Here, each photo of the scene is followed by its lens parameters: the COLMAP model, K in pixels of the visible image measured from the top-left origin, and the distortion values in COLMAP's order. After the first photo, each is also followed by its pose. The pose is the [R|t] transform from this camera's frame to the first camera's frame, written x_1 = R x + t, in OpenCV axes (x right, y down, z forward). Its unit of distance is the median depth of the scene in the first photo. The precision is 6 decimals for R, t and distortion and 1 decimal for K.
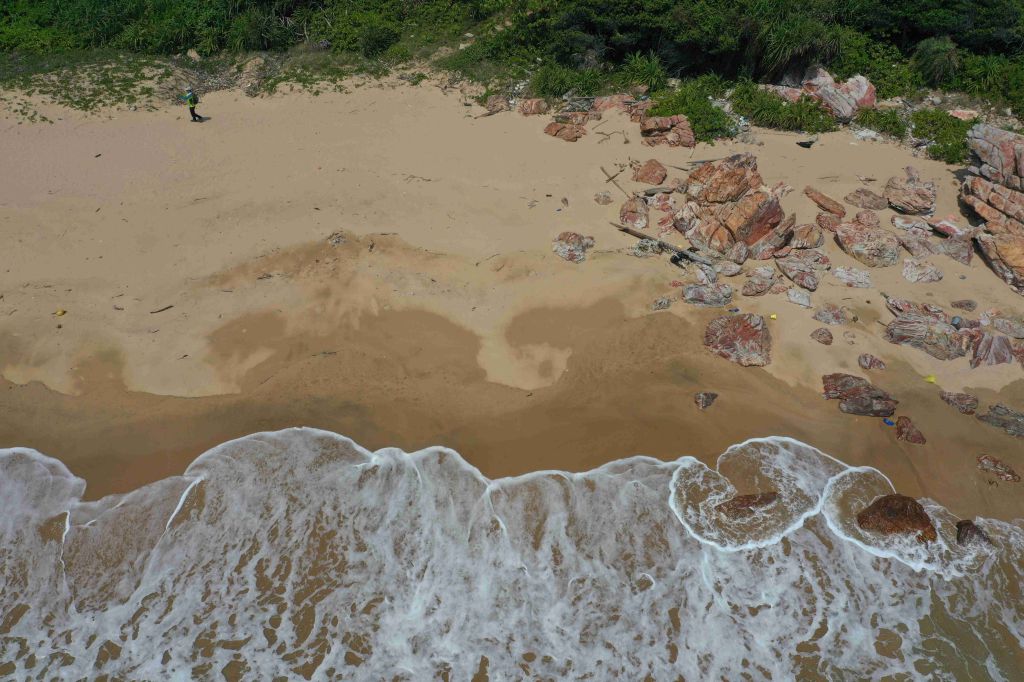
lens RADIAL K [[835.9, 0, 513.8], [0, 835.9, 334.2], [0, 0, 1]] dist [0.003030, 0.029353]
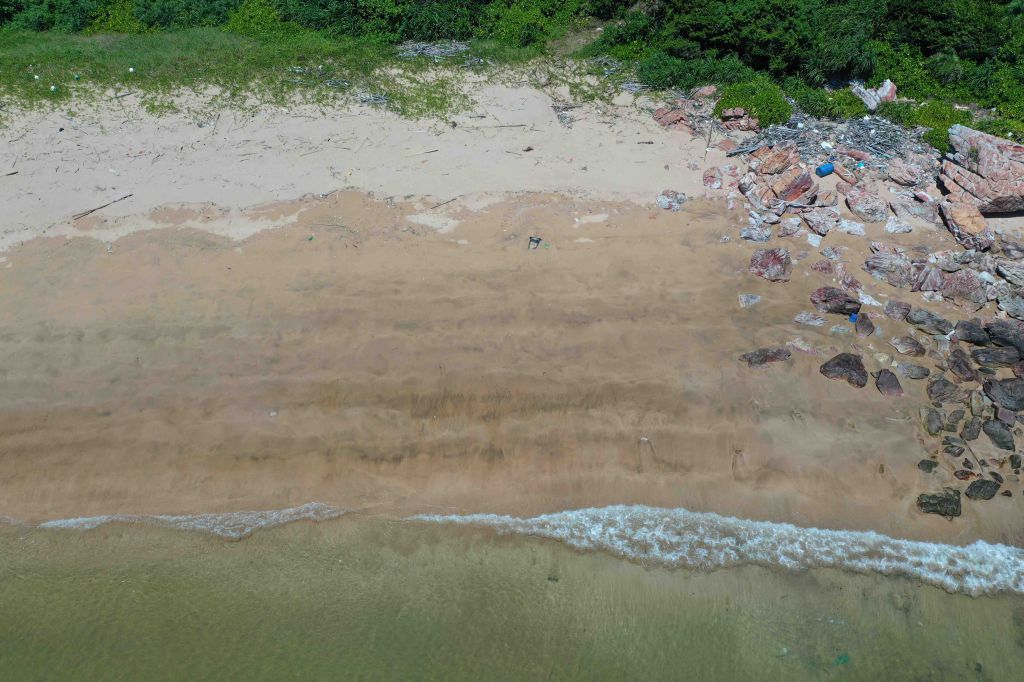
lens RADIAL K [[835.9, 0, 509.0], [0, 835.9, 339.0], [0, 0, 1]] dist [0.003030, 0.029353]
pose [[0.994631, 0.054989, -0.087666, -0.077145], [-0.045703, 0.993462, 0.104616, 0.004118], [0.092845, -0.100048, 0.990641, -0.586631]]
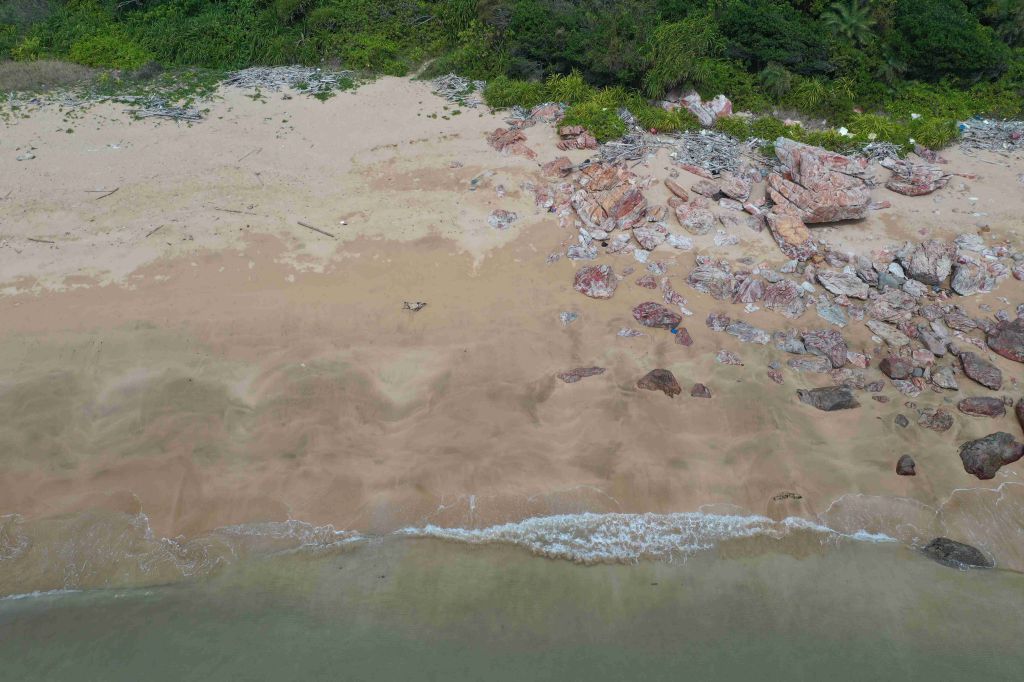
lens RADIAL K [[835.9, 0, 507.1], [0, 835.9, 339.3], [0, 0, 1]] dist [0.003030, 0.029353]
pose [[0.999438, 0.013721, -0.030598, 0.128553], [-0.011554, 0.997485, 0.069930, 0.006924], [0.031481, -0.069537, 0.997083, -0.528773]]
